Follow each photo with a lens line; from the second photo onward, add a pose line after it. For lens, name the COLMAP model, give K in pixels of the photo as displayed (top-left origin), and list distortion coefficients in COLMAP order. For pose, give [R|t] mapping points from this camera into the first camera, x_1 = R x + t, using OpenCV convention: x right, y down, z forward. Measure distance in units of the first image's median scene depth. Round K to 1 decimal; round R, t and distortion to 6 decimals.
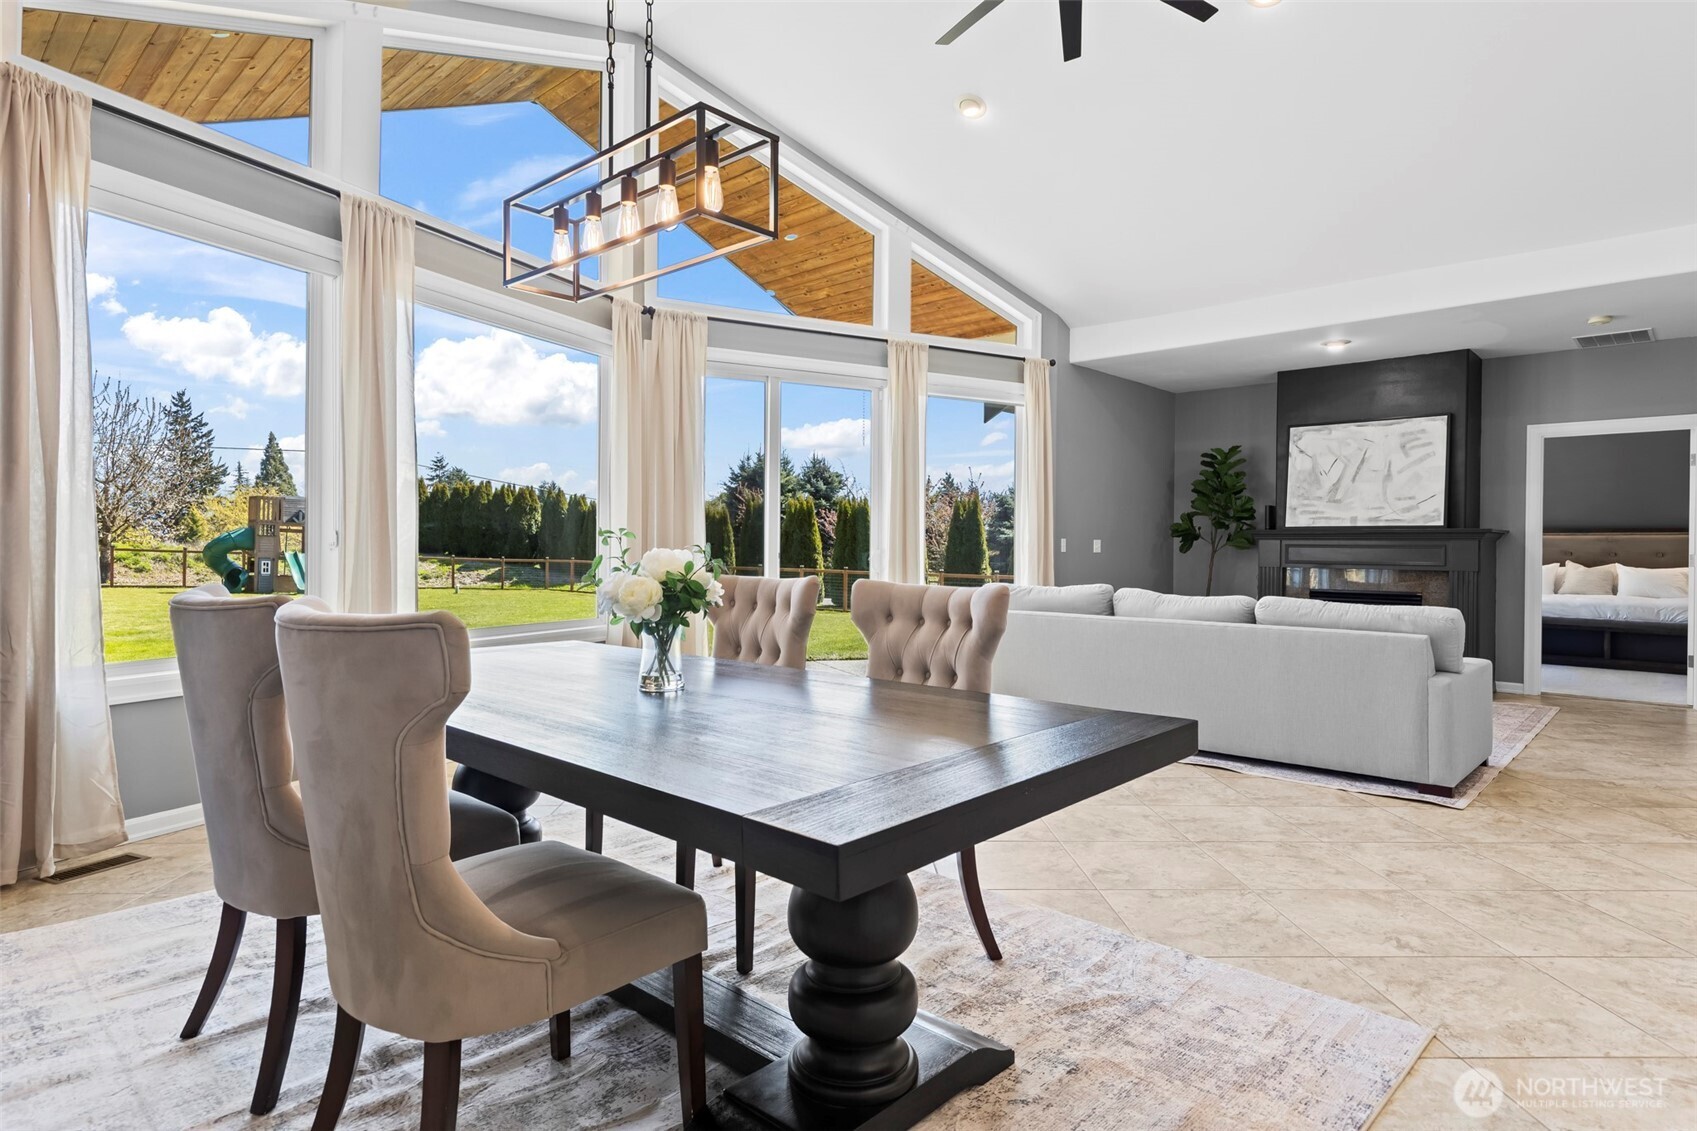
lens RADIAL K [[935.4, 0, 881.3], [0, 935.4, 559.9], [0, 0, 1]] dist [0.004470, 0.000627]
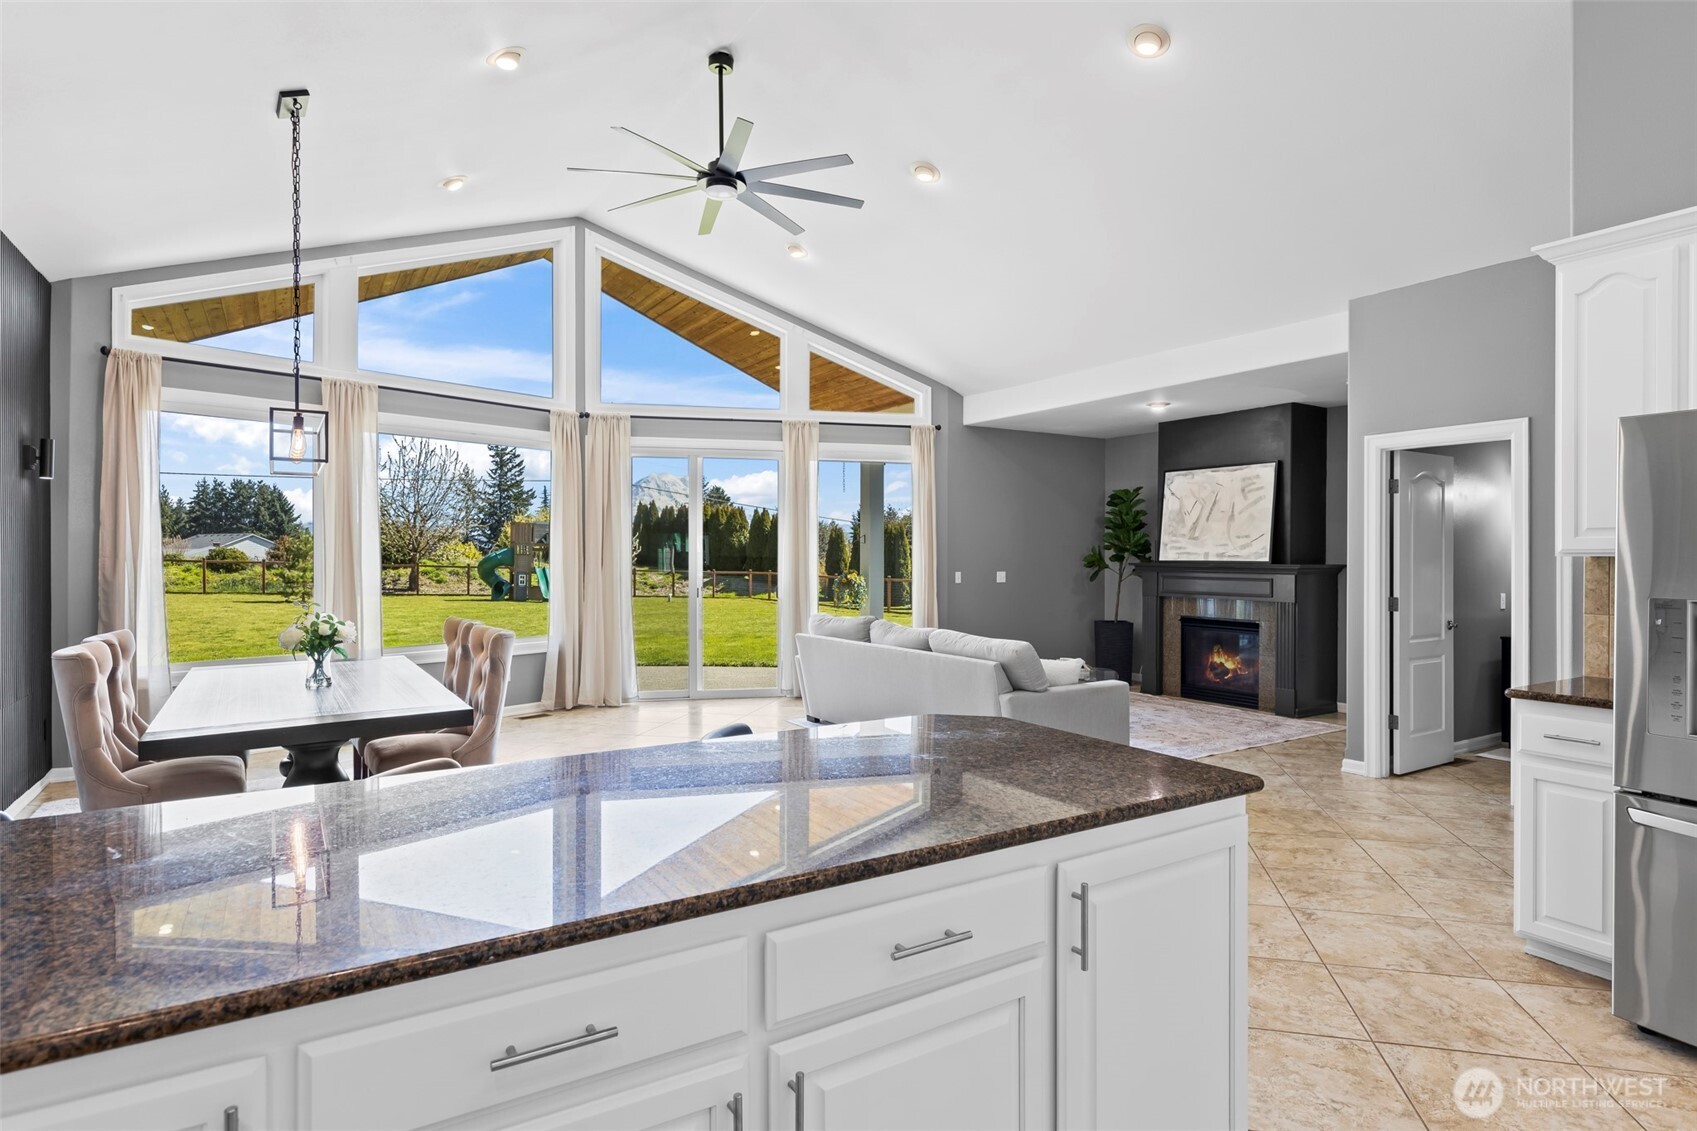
lens RADIAL K [[935.4, 0, 917.5], [0, 935.4, 546.5], [0, 0, 1]] dist [0.004470, 0.000627]
pose [[0.968586, -0.008482, -0.248533, 0.446775], [0.003994, 0.999820, -0.018555, -0.033669], [0.248645, 0.016980, 0.968446, -0.173101]]
